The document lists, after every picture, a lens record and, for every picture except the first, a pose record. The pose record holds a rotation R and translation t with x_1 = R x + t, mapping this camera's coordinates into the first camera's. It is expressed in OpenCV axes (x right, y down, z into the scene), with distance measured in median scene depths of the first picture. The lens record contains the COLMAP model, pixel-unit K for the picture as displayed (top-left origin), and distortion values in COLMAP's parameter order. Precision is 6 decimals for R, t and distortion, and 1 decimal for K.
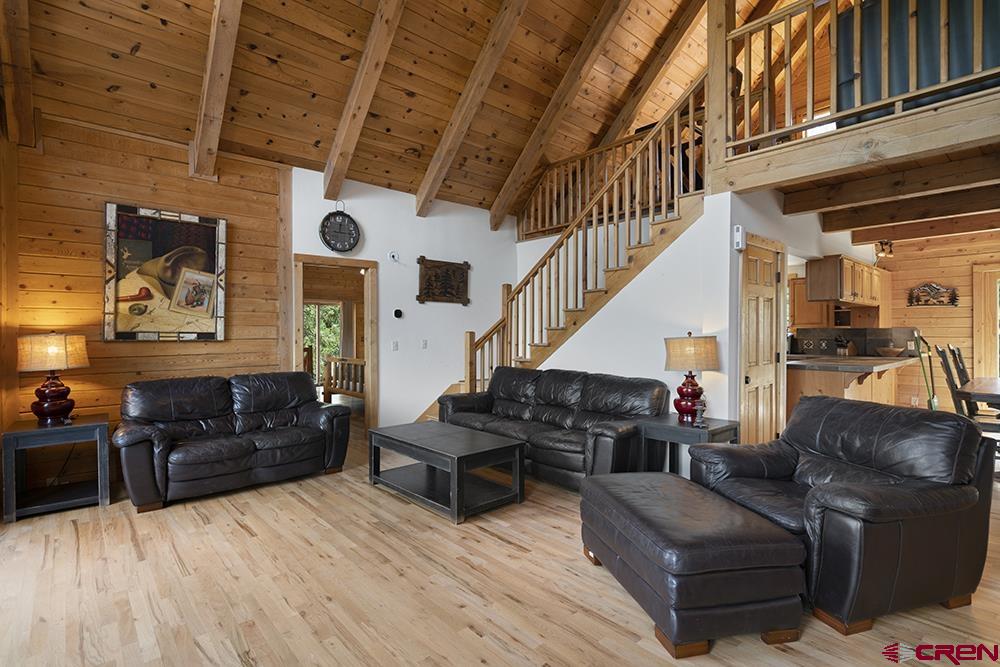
lens RADIAL K [[483.8, 0, 500.0], [0, 483.8, 333.5], [0, 0, 1]] dist [-0.000109, 0.000081]
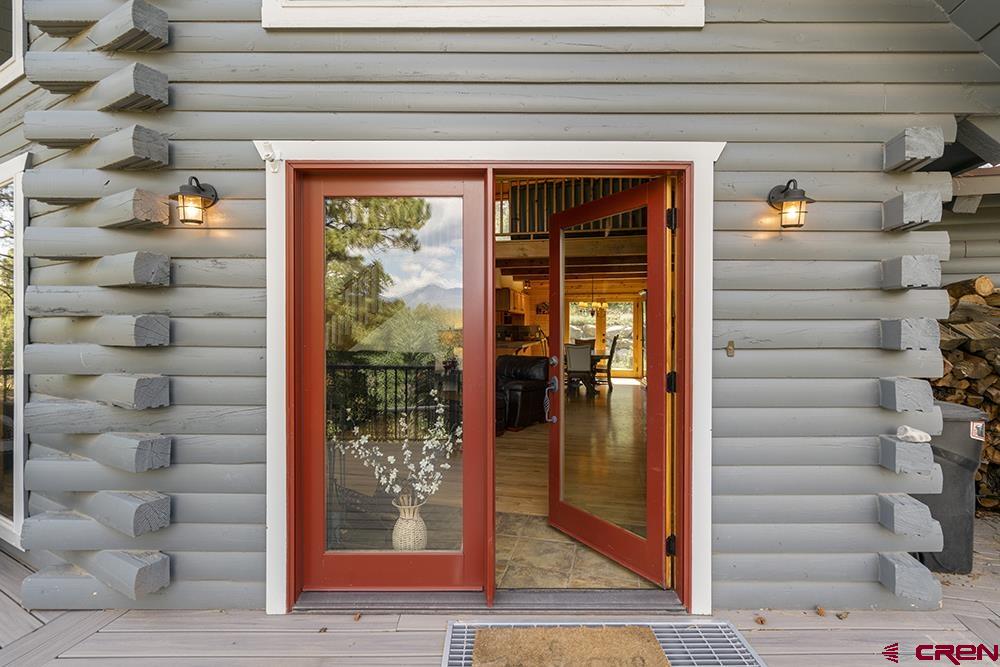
lens RADIAL K [[456.7, 0, 500.0], [0, 456.7, 333.5], [0, 0, 1]] dist [-0.001473, 0.000337]
pose [[0.816152, -0.004829, 0.577818, -0.480178], [-0.002084, 0.999934, 0.011301, -0.001174], [-0.577834, -0.010428, 0.816088, -0.593609]]
